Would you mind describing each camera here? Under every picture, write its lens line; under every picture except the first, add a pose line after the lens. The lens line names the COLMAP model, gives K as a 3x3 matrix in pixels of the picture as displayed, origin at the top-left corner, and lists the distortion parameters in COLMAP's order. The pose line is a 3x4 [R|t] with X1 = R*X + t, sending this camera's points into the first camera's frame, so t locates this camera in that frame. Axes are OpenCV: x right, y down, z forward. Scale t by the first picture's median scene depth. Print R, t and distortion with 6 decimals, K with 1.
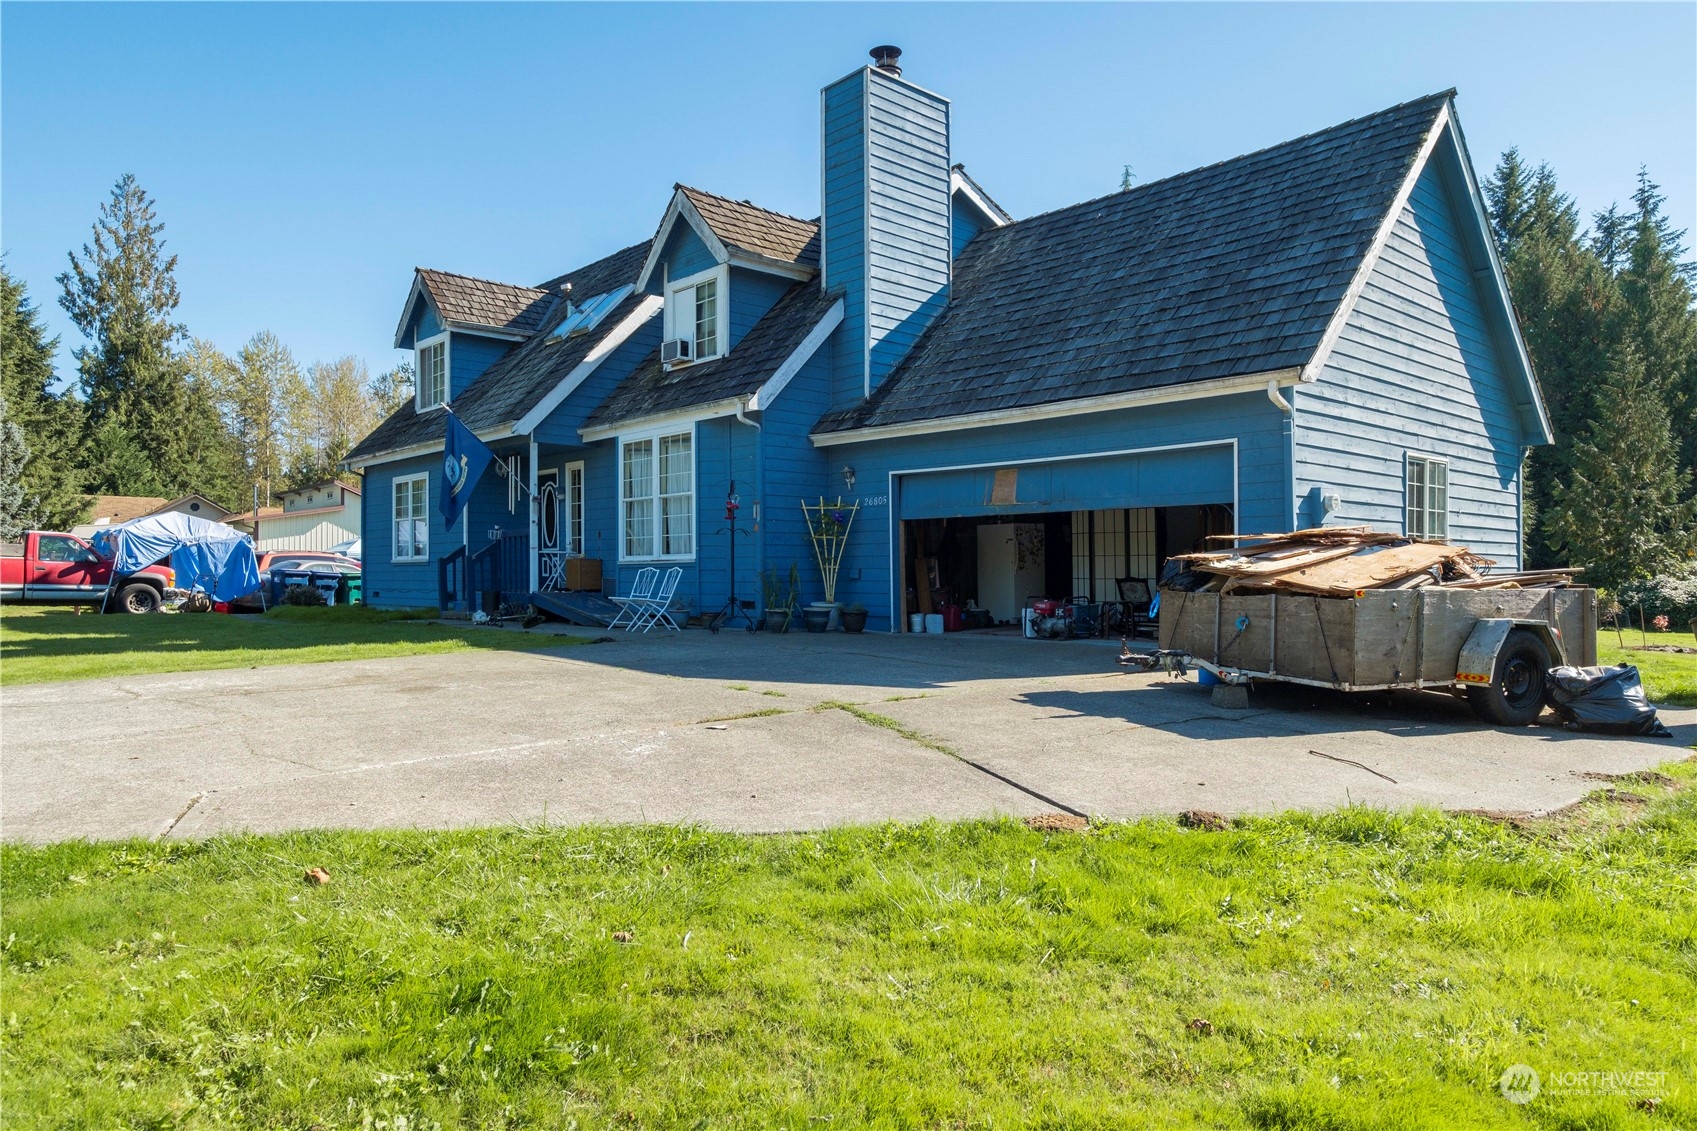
lens RADIAL K [[1090.1, 0, 841.6], [0, 1090.1, 566.9], [0, 0, 1]] dist [0.011992, -0.001288]
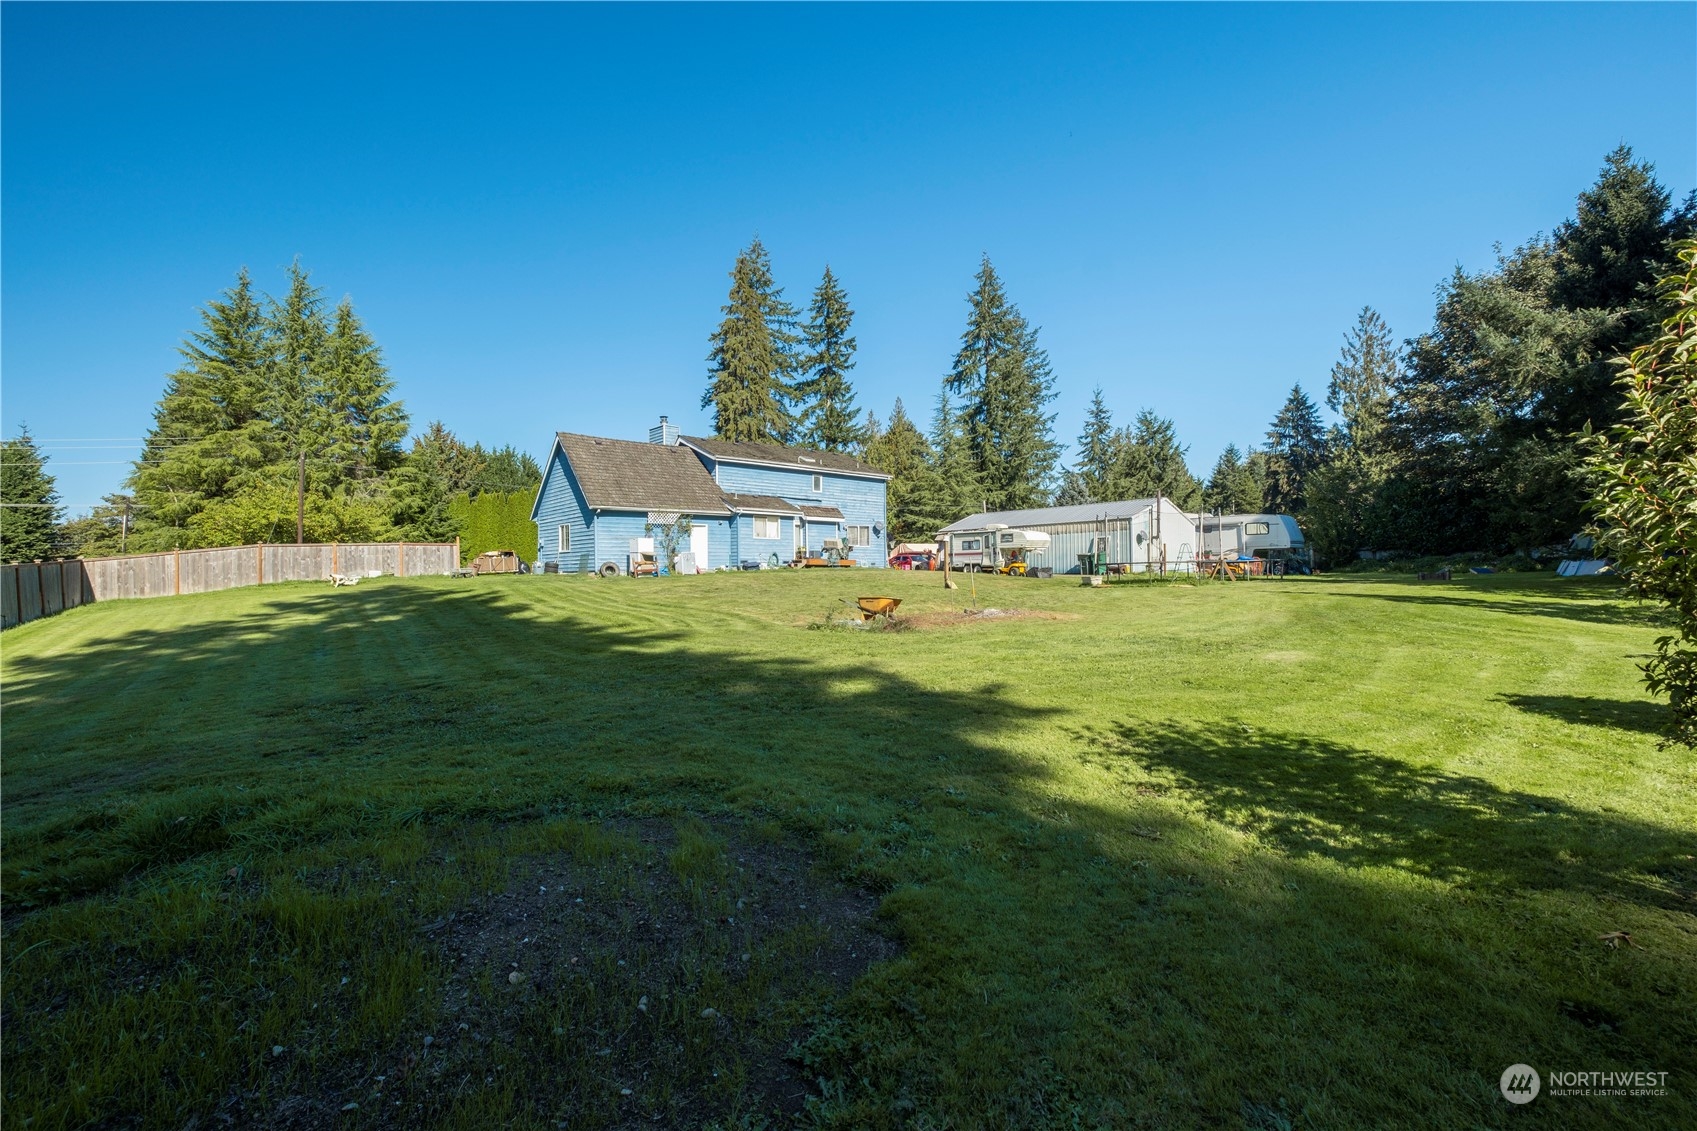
lens RADIAL K [[739.9, 0, 836.6], [0, 739.9, 562.5], [0, 0, 1]] dist [-0.004978, 0.001221]
pose [[-0.024657, -0.017464, -0.999543, 2.391478], [0.016222, 0.999709, -0.017867, 0.073873], [0.999564, -0.016655, -0.024367, 1.549397]]
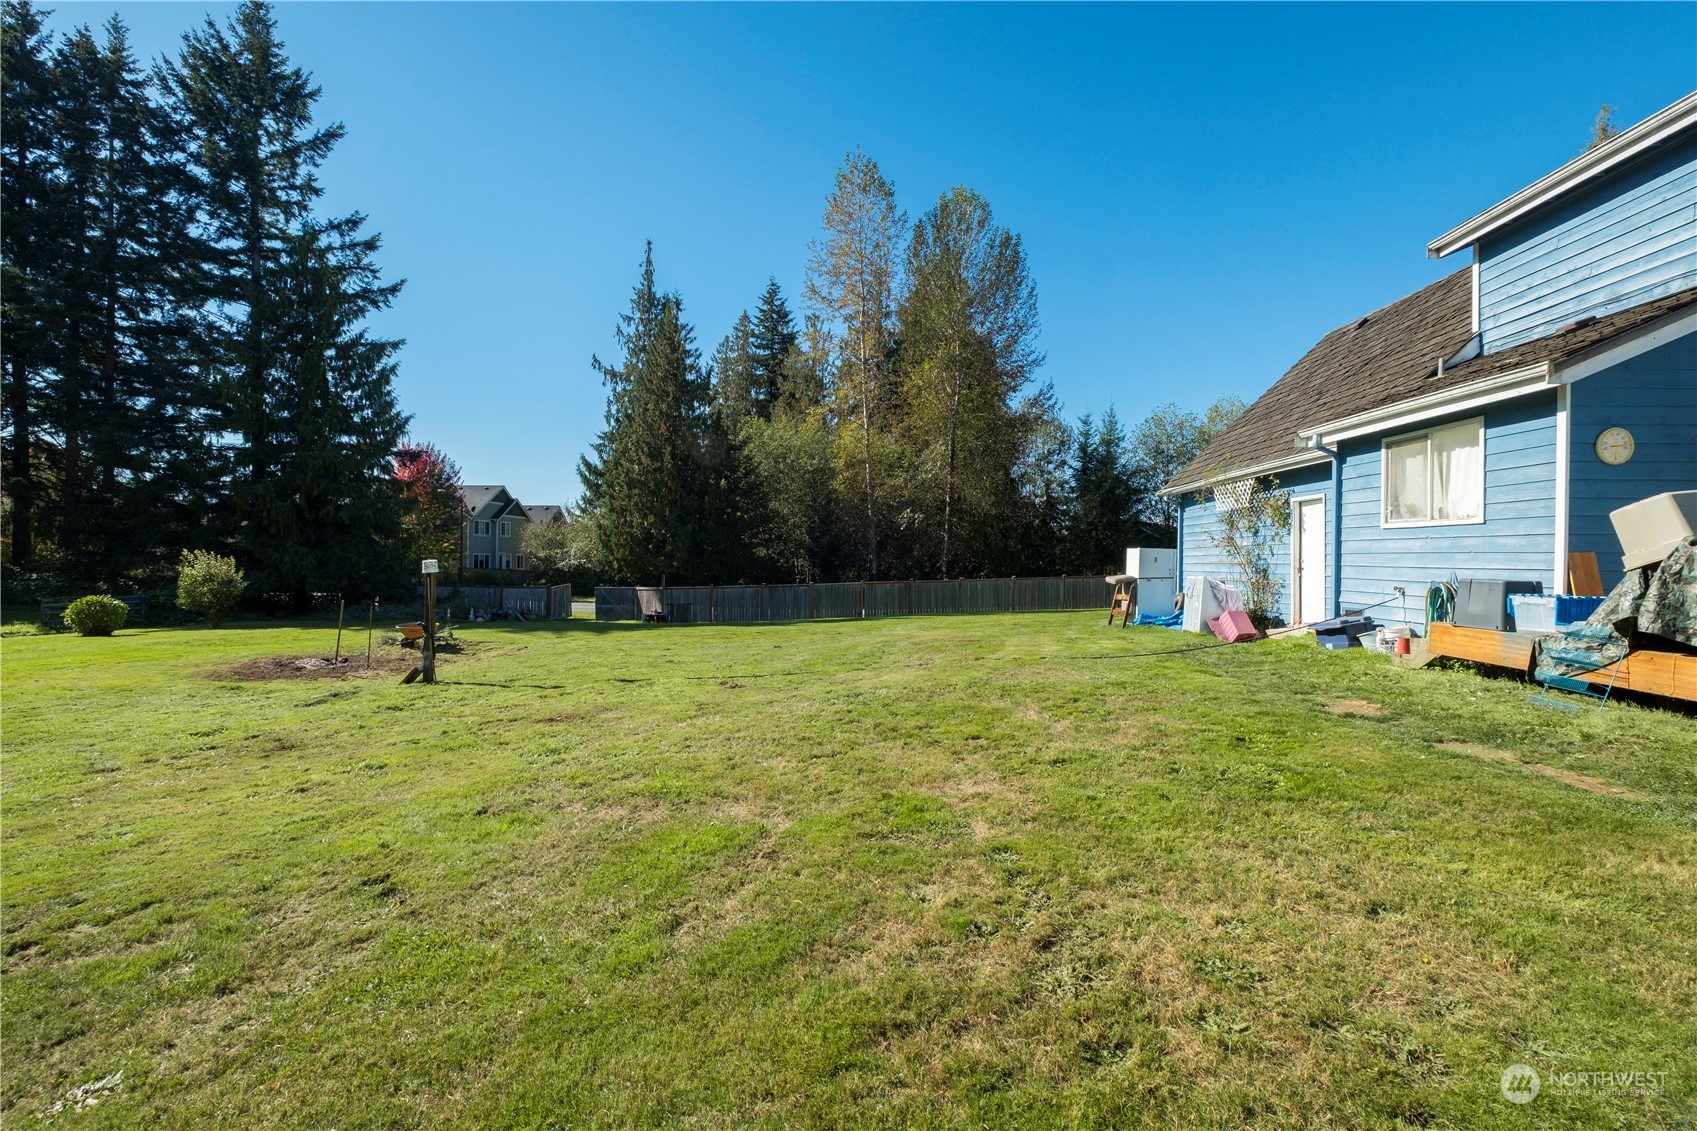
lens RADIAL K [[739.9, 0, 846.8], [0, 739.9, 557.6], [0, 0, 1]] dist [-0.004978, 0.001221]
pose [[-0.716151, -0.005313, 0.697925, 0.176413], [-0.011466, 0.999926, -0.004154, -0.007212], [-0.697851, -0.010977, -0.716158, 1.944948]]
